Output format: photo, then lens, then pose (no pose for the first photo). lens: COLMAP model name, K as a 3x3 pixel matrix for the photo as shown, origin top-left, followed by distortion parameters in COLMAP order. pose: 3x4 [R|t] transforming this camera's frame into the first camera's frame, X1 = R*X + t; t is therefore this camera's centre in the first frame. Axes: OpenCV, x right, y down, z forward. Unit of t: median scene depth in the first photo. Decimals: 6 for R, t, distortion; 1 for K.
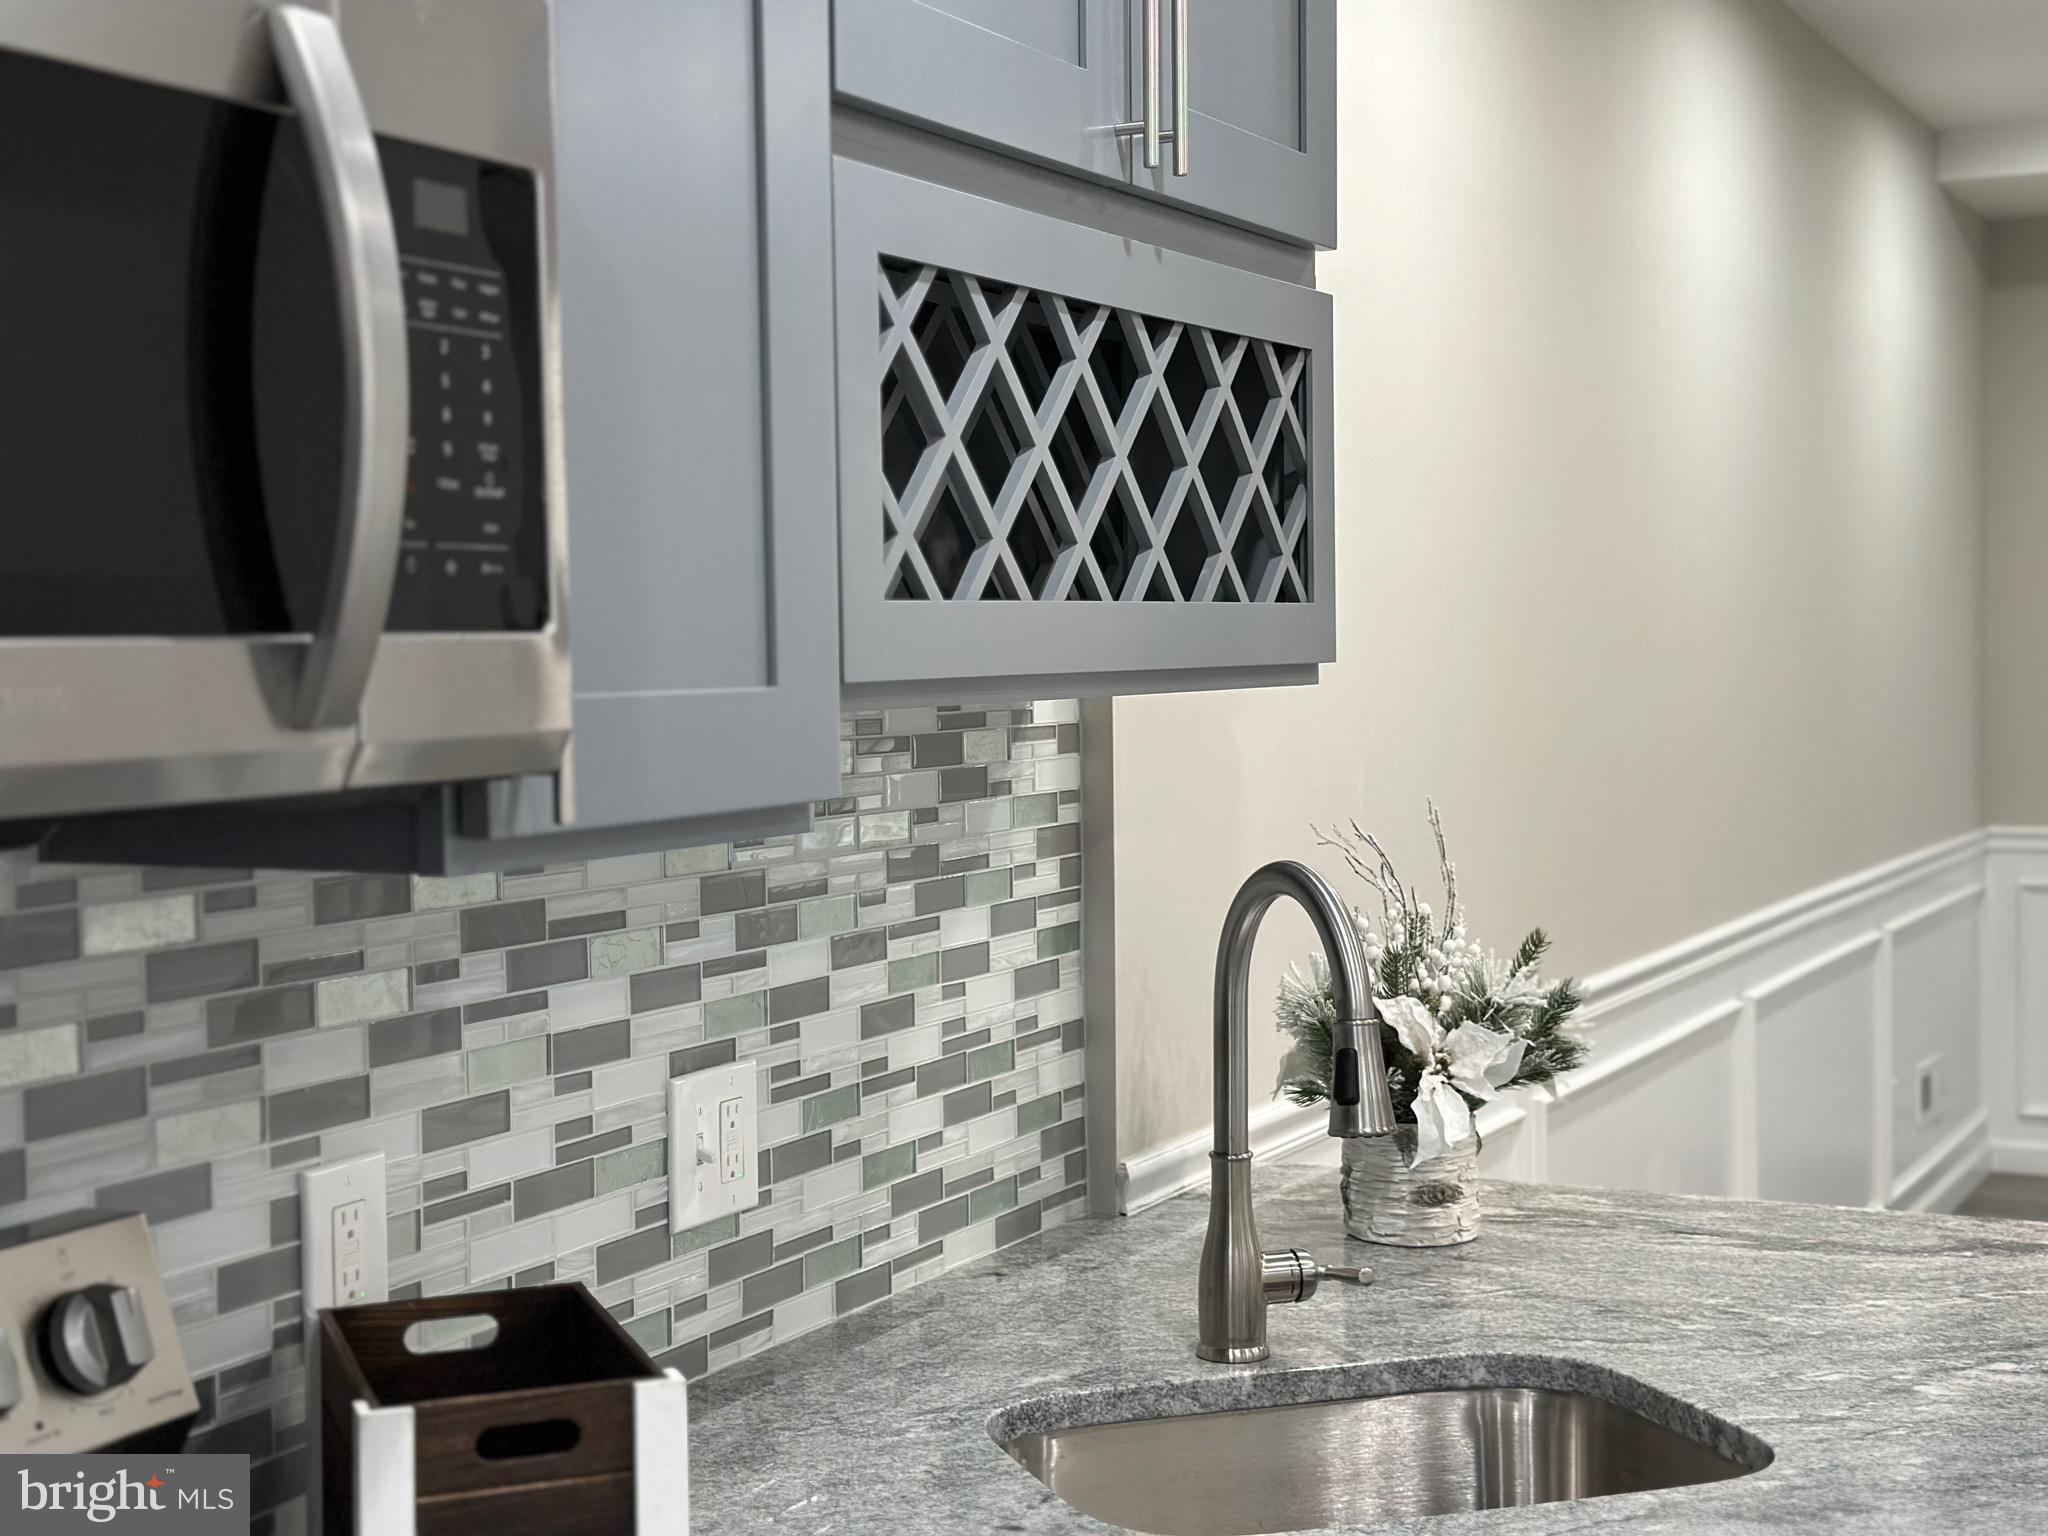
lens RADIAL K [[2867.2, 0, 1028.8], [0, 2867.2, 786.6], [0, 0, 1]] dist [0.146028, 0.000000]
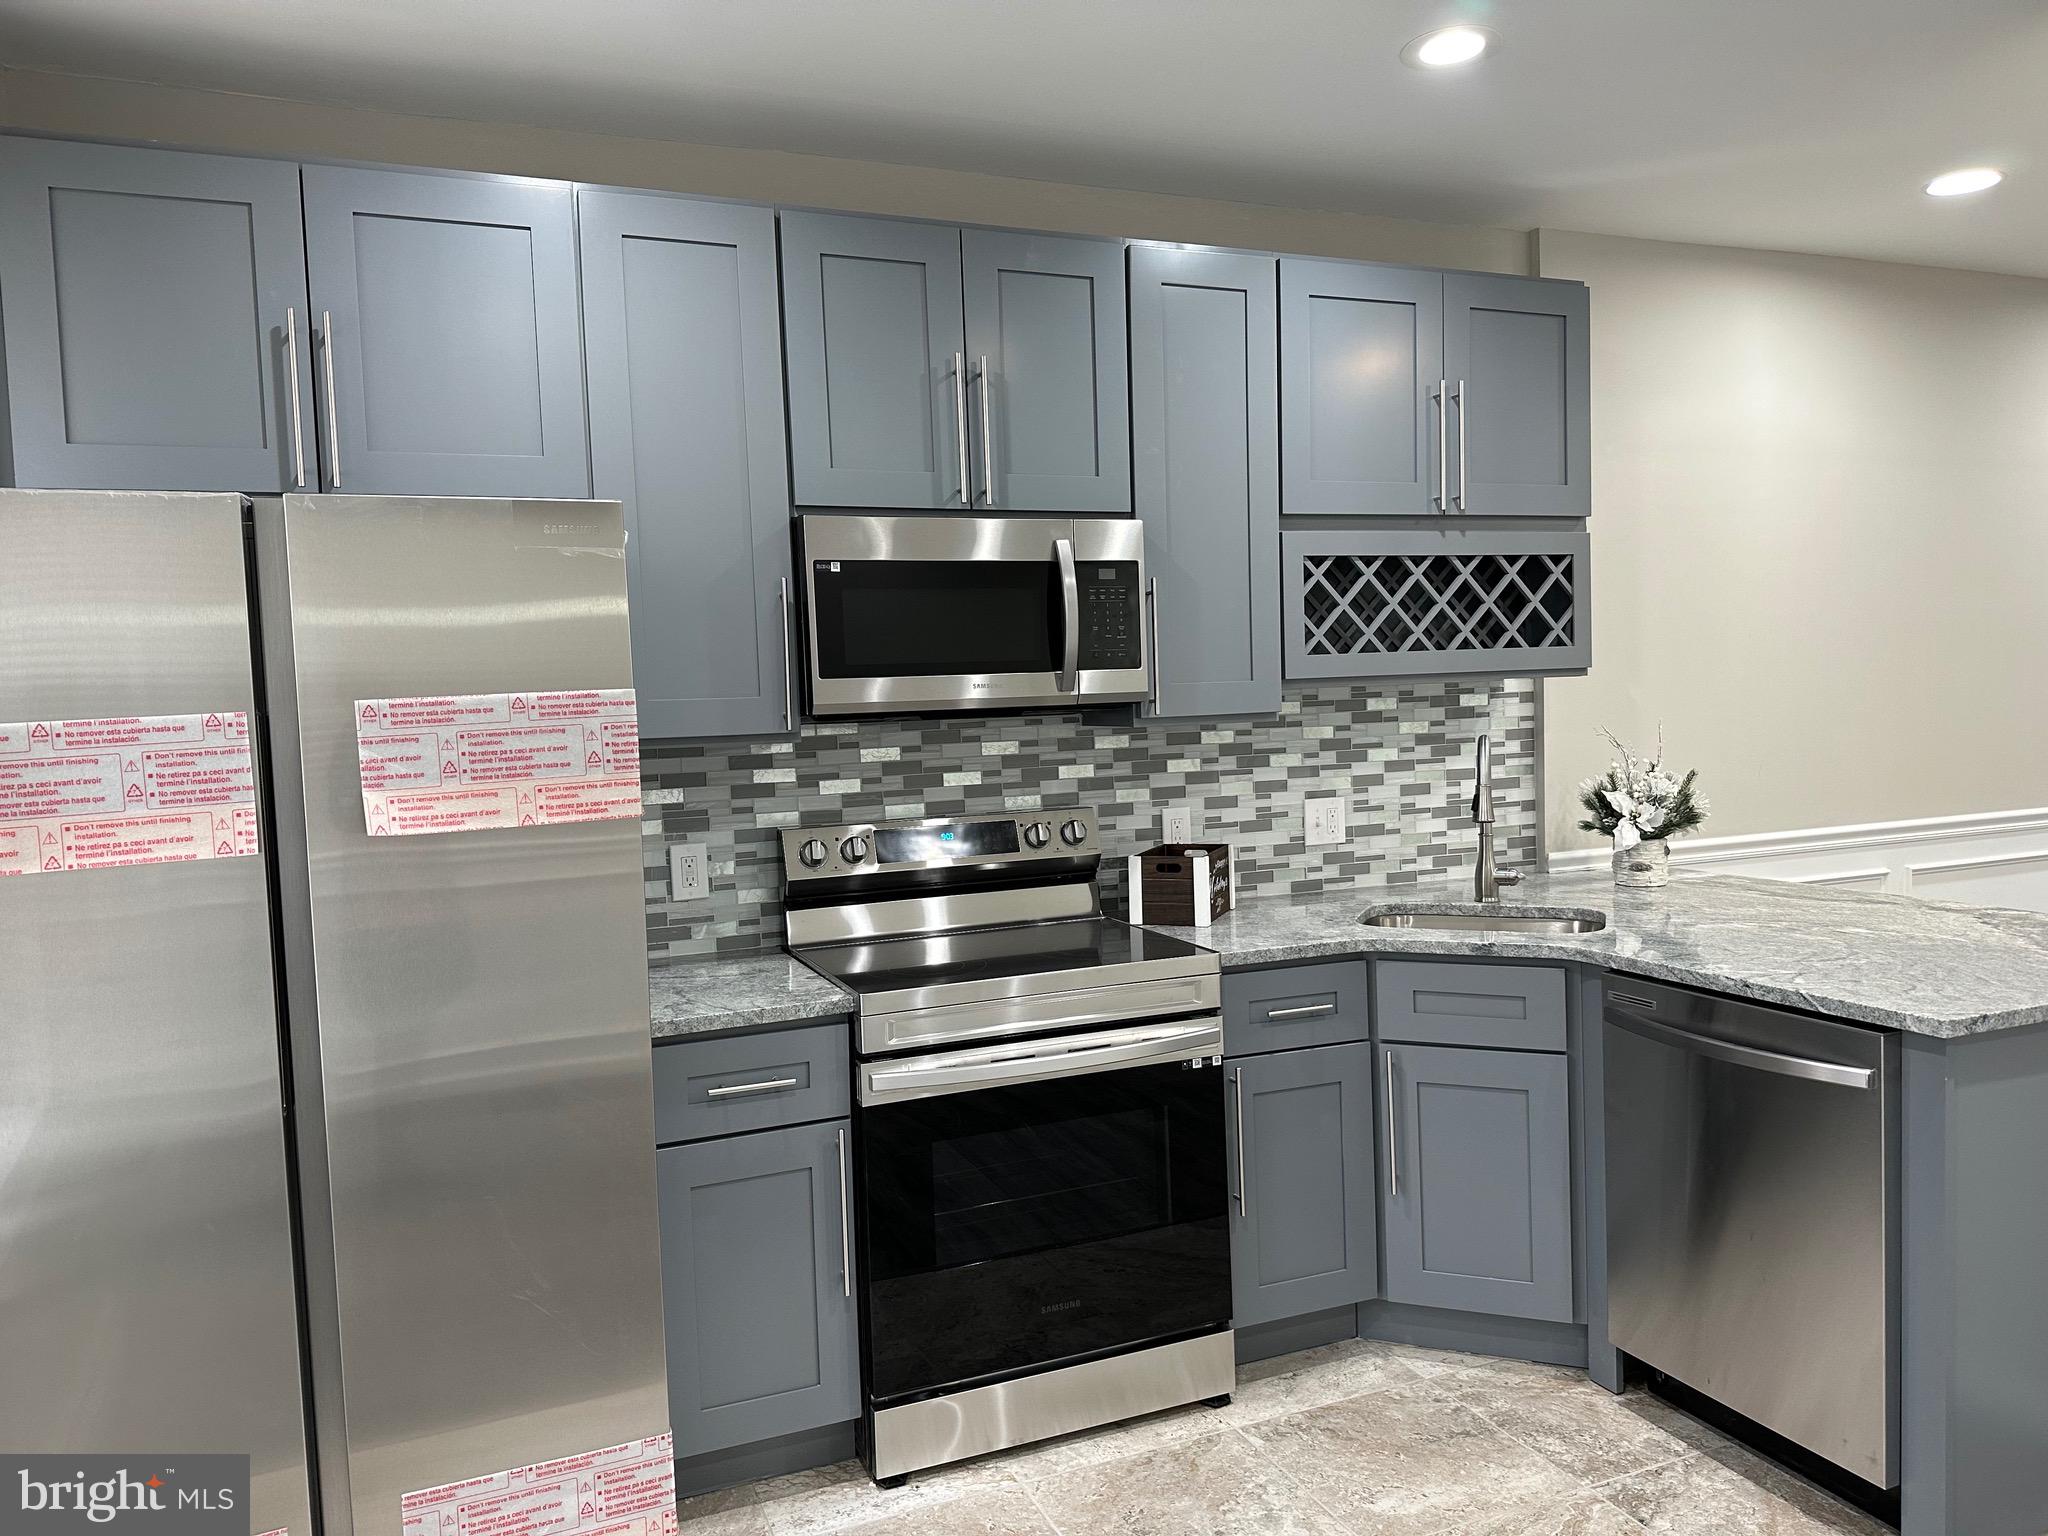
lens RADIAL K [[1423.9, 0, 1016.1], [0, 1423.9, 762.1], [0, 0, 1]] dist [0.076780, -0.091323]
pose [[0.759710, 0.022186, -0.649883, 0.678256], [-0.010651, 0.999708, 0.021676, 0.025954], [0.650174, -0.009546, 0.759725, -0.457937]]
